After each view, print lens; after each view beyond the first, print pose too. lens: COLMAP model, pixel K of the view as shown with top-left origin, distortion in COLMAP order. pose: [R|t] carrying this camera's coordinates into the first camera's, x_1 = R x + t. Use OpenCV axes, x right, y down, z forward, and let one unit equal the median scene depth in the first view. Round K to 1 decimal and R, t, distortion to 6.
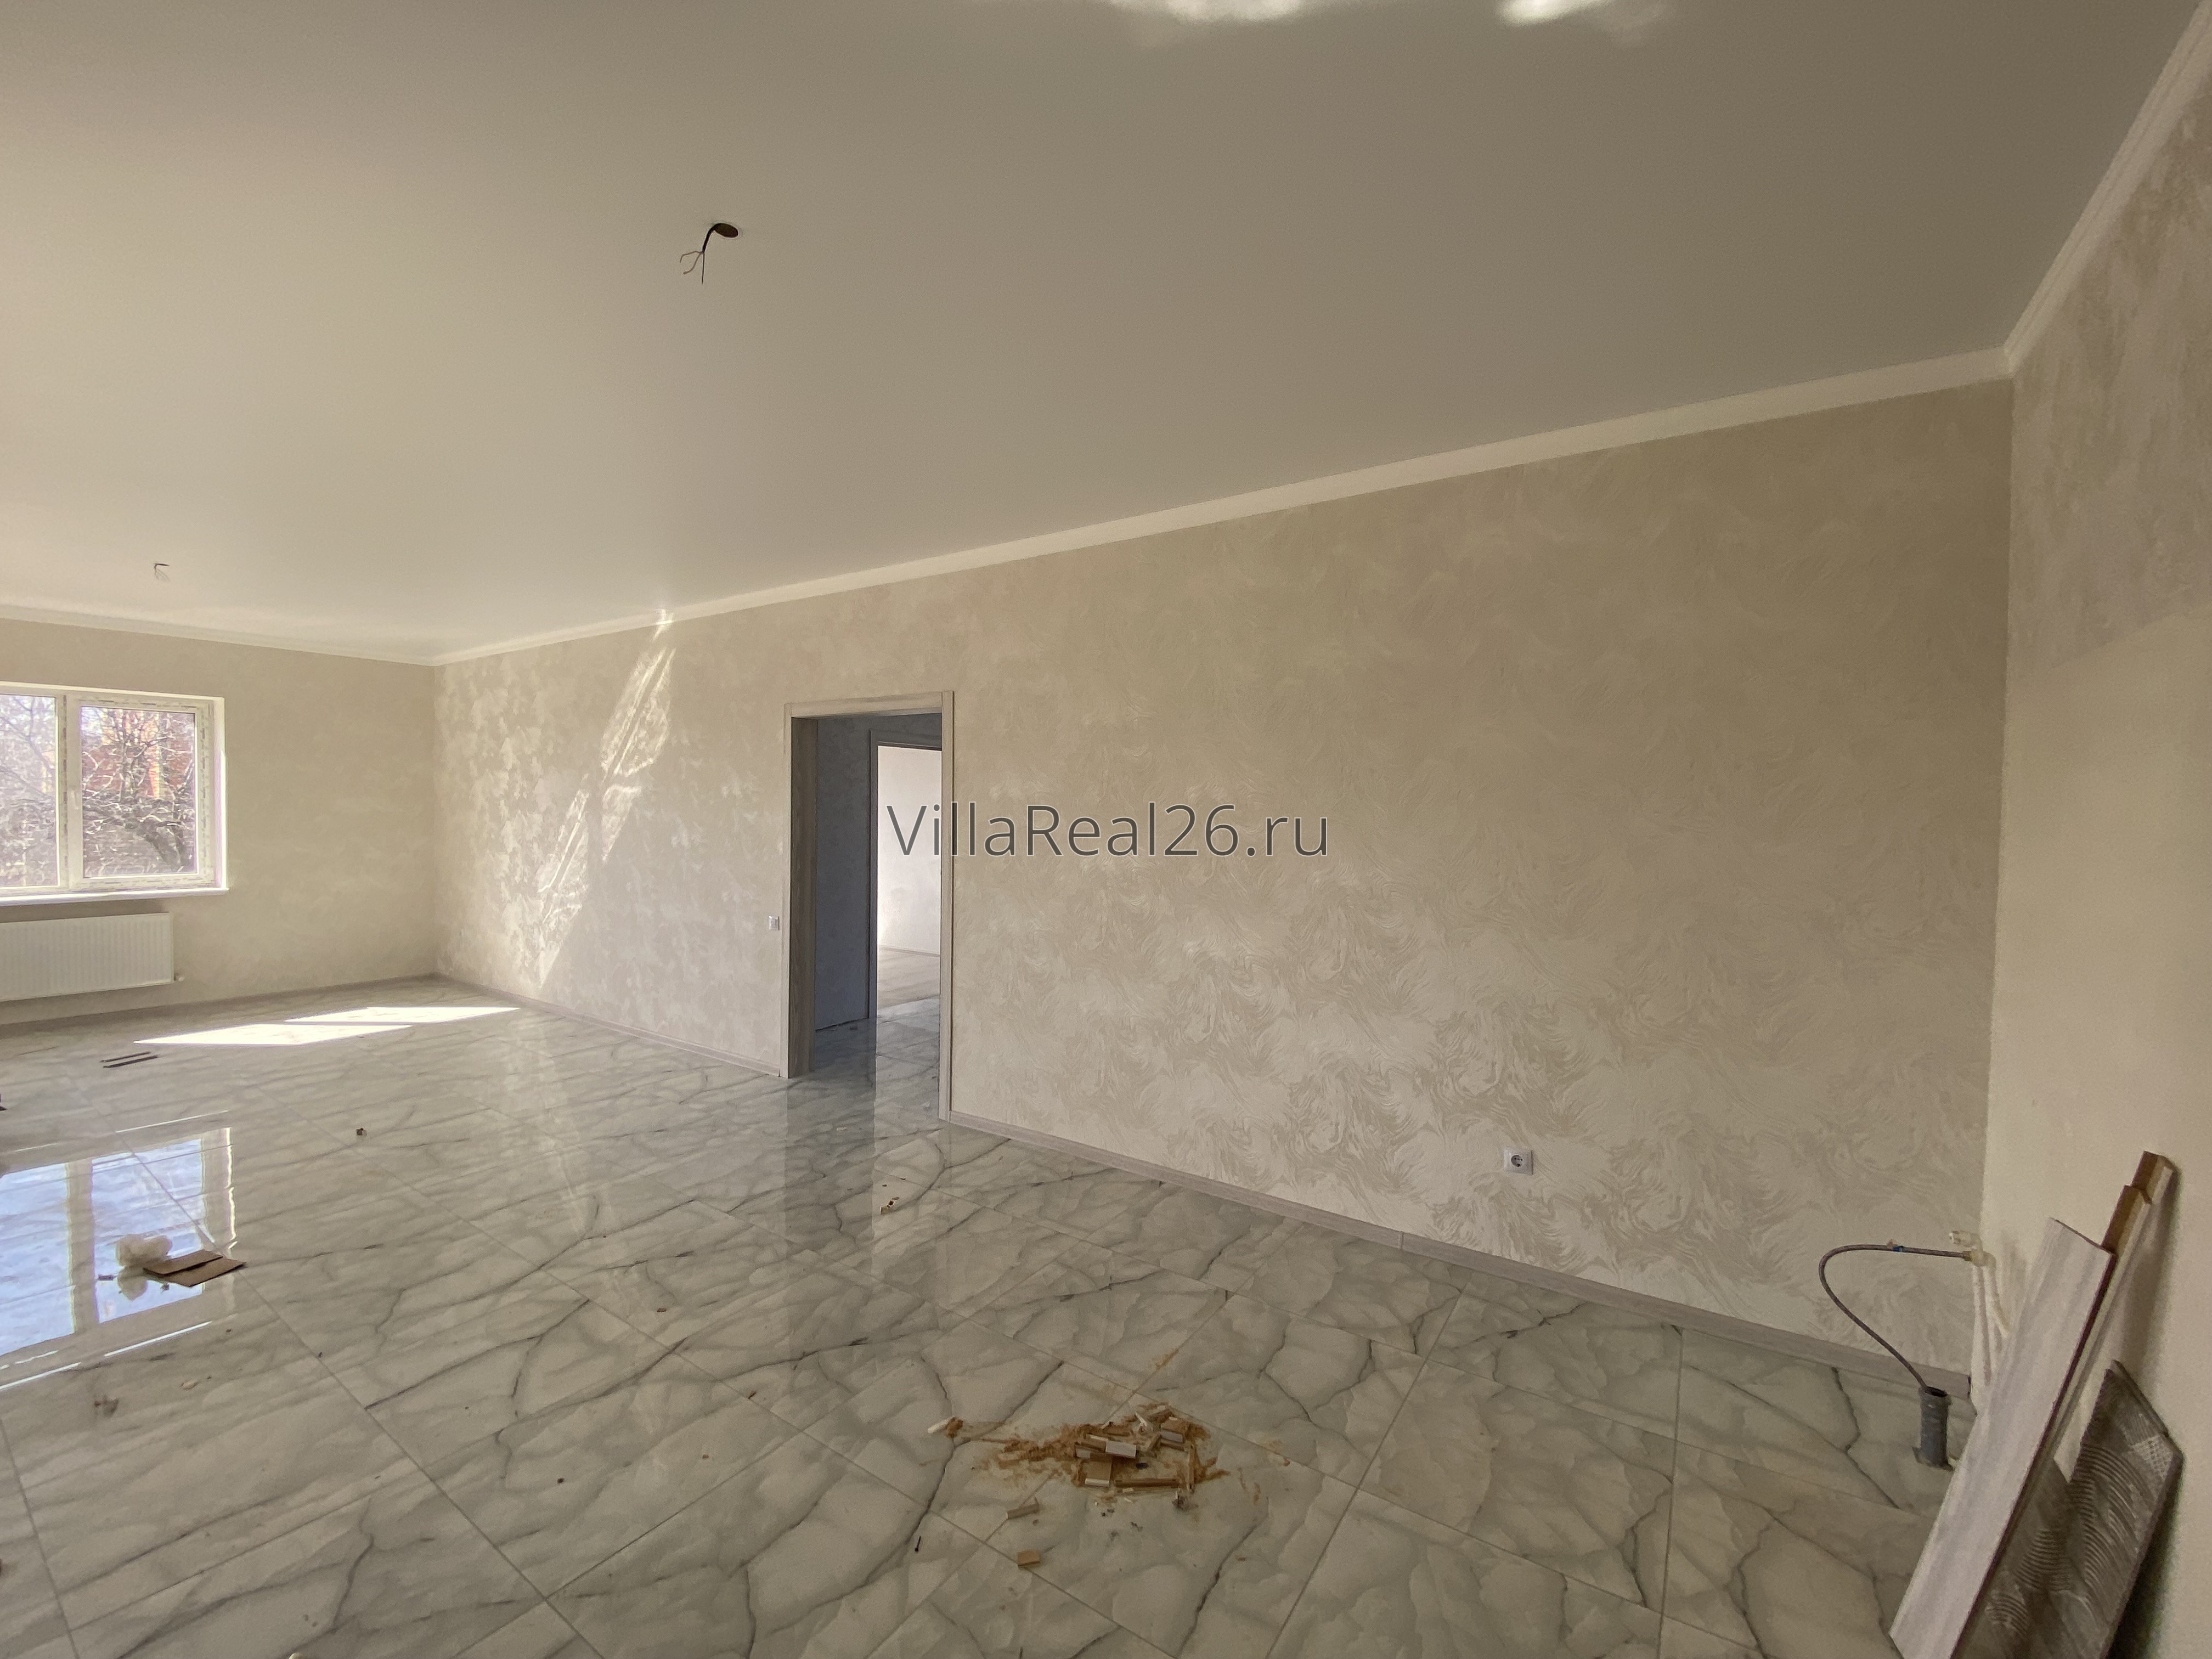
lens RADIAL K [[902.6, 0, 1106.0], [0, 902.6, 829.5], [0, 0, 1]] dist [0.016823, -0.019938]
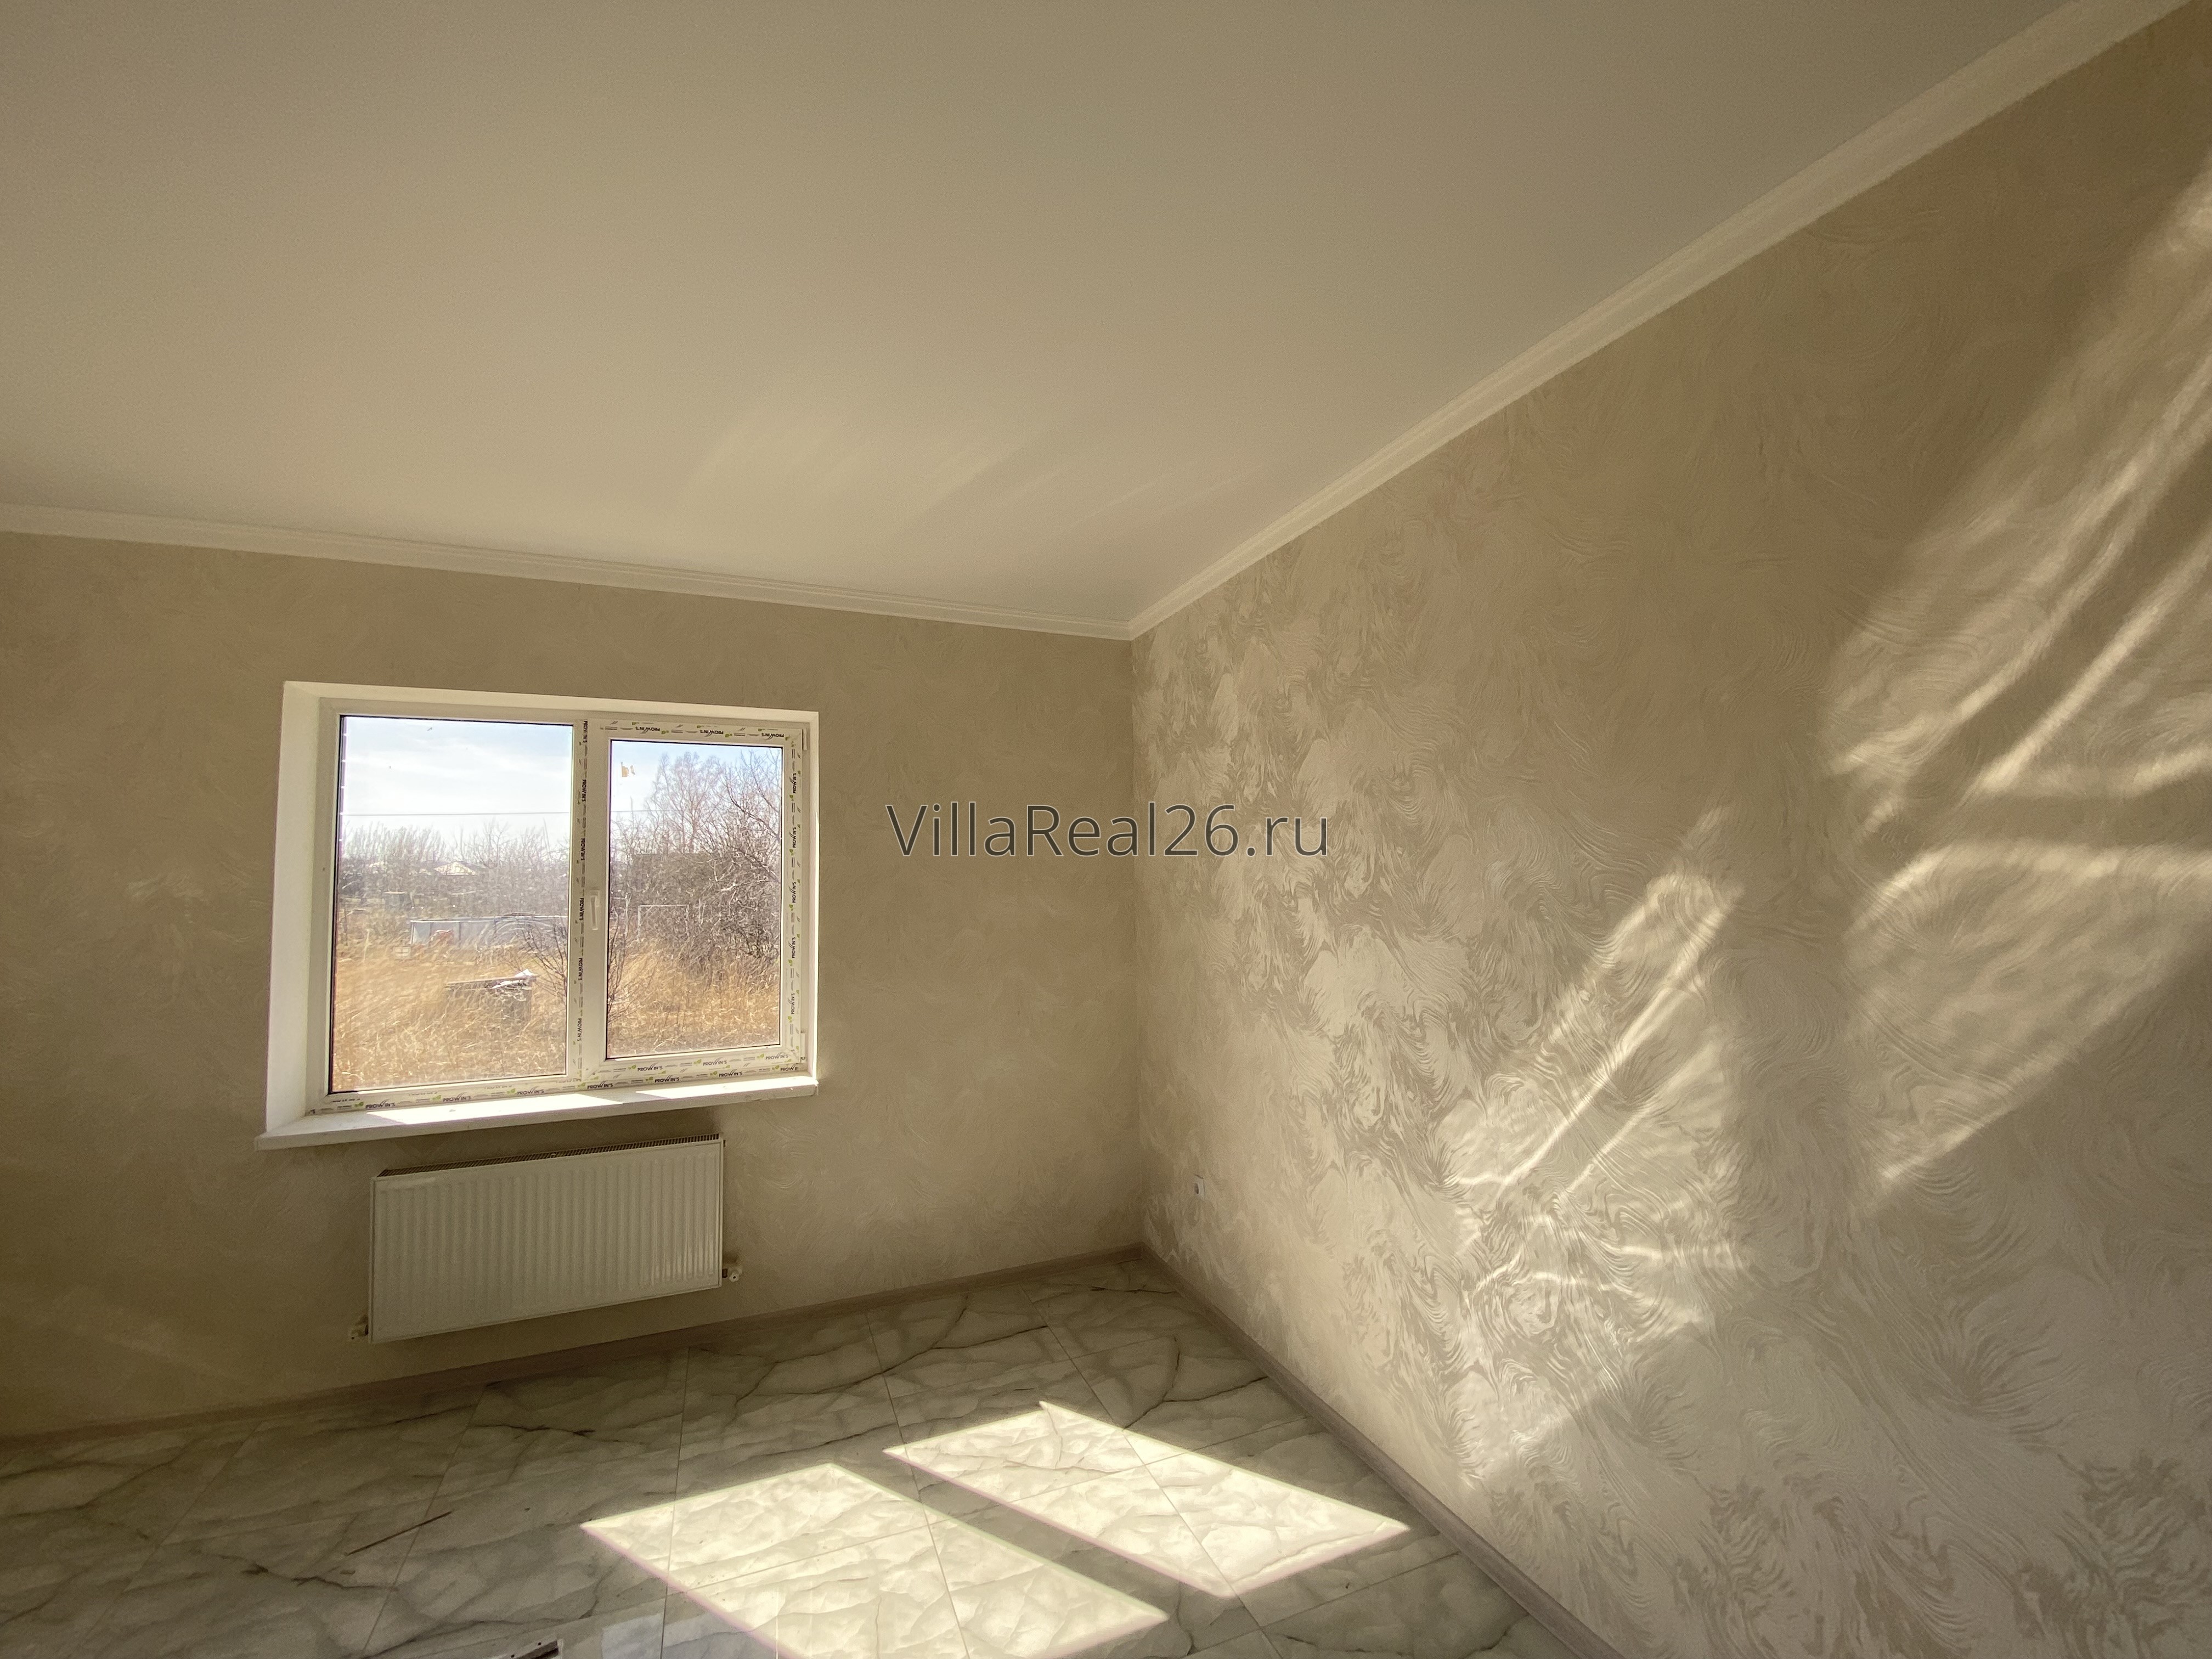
lens RADIAL K [[895.8, 0, 1086.0], [0, 895.8, 806.6], [0, 0, 1]] dist [0.018190, -0.026445]
pose [[0.824056, -0.064655, -0.562807, -0.874393], [0.009125, 0.994852, -0.100927, -0.056623], [0.566435, 0.078034, 0.820404, 1.034708]]
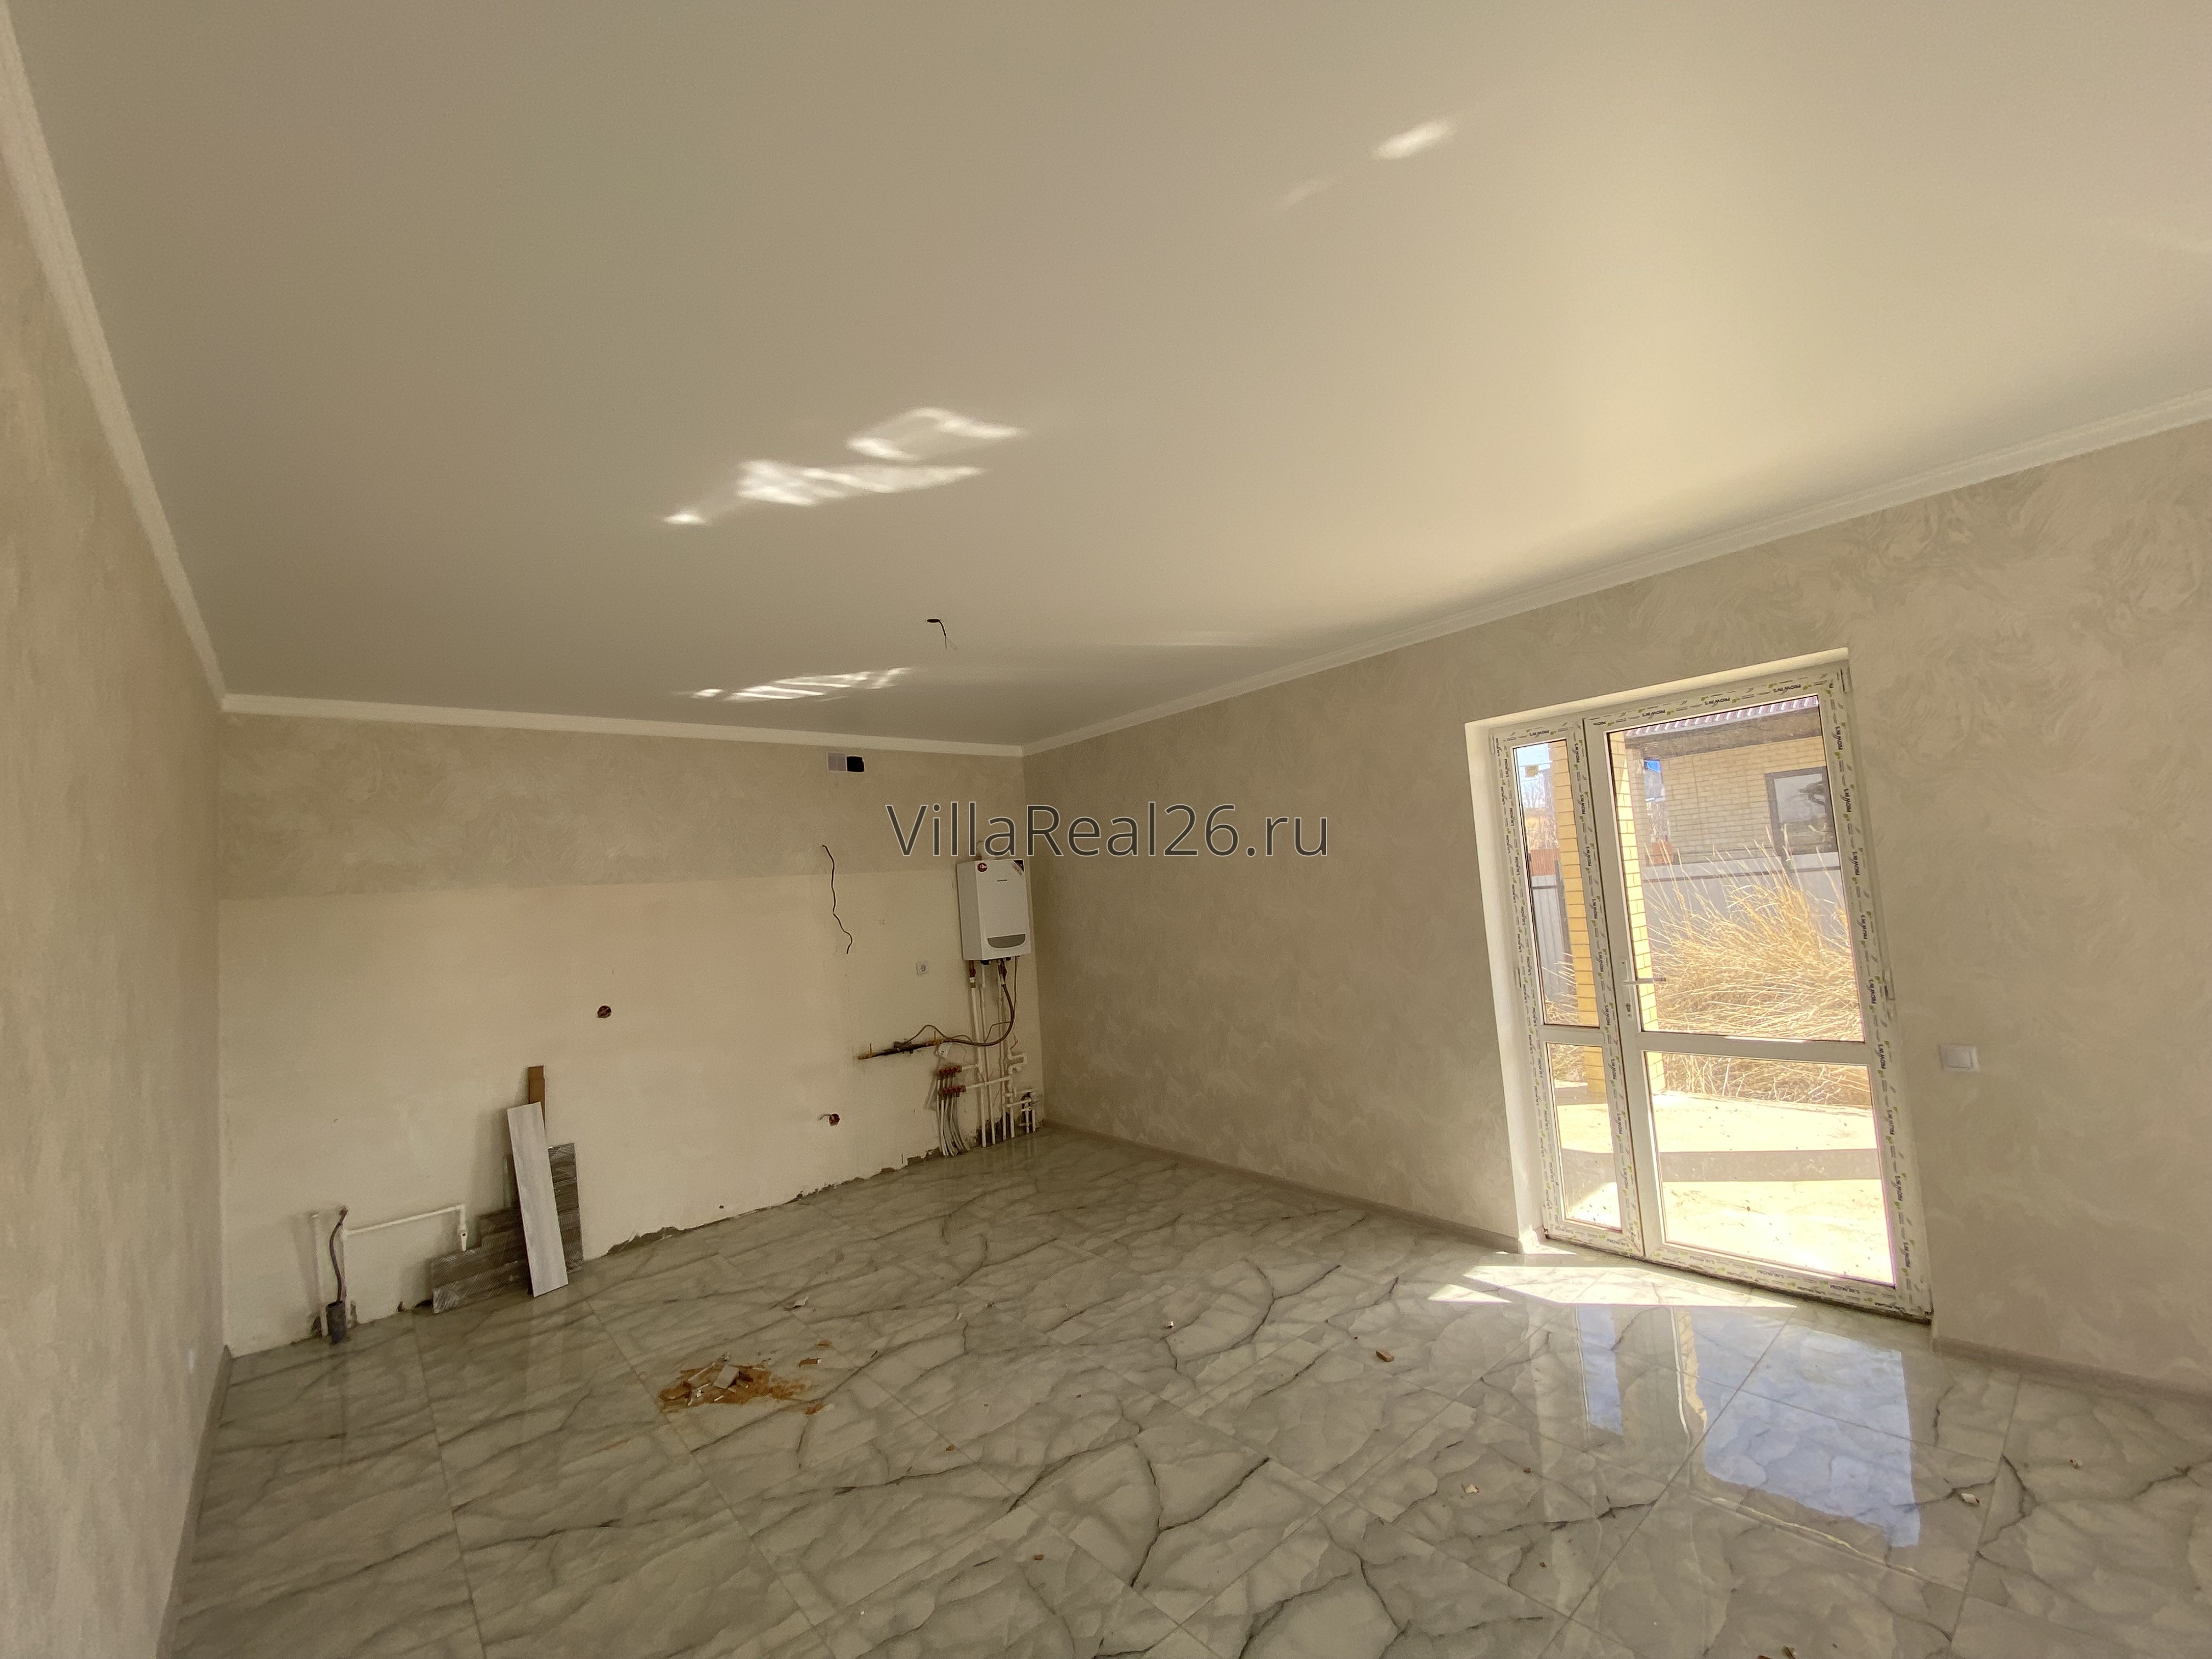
lens RADIAL K [[896.4, 0, 1106.0], [0, 896.4, 829.5], [0, 0, 1]] dist [0.018172, -0.019771]
pose [[-0.961658, 0.078419, 0.262800, -0.540267], [0.068318, 0.996538, -0.047373, -0.055540], [-0.265605, -0.027602, -0.963687, 1.184545]]
